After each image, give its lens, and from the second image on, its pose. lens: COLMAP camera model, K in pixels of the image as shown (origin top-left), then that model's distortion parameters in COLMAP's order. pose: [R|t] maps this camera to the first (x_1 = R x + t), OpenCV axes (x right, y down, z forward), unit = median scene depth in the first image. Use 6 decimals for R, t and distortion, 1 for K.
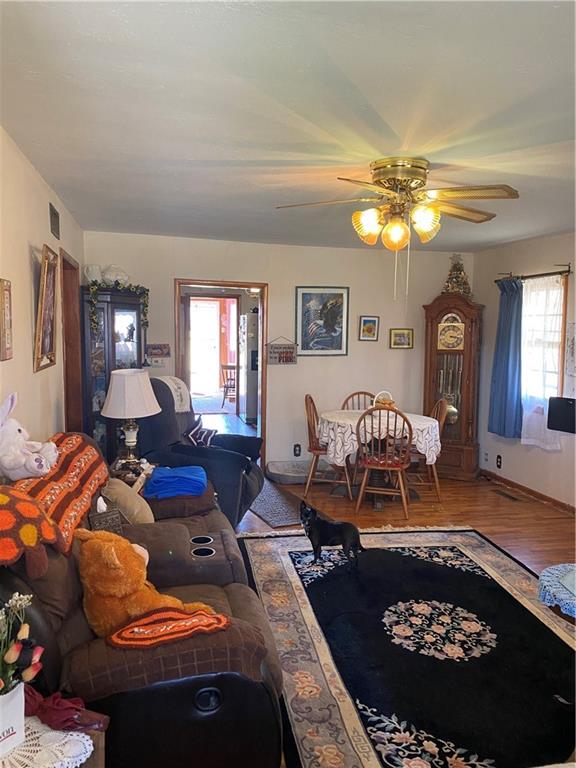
lens RADIAL K [[596.4, 0, 288.4], [0, 596.4, 382.4], [0, 0, 1]] dist [0.004715, -0.011719]
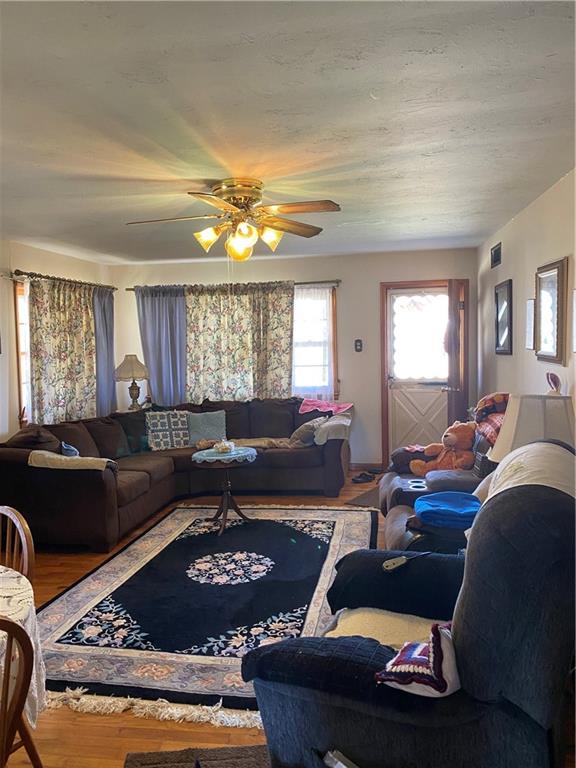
lens RADIAL K [[596.4, 0, 288.8], [0, 596.4, 384.0], [0, 0, 1]] dist [0.004715, -0.011719]
pose [[-0.942330, -0.013411, 0.334418, -0.271490], [0.044233, 0.985441, 0.164161, -0.164058], [-0.331751, 0.169486, -0.928017, 1.970938]]
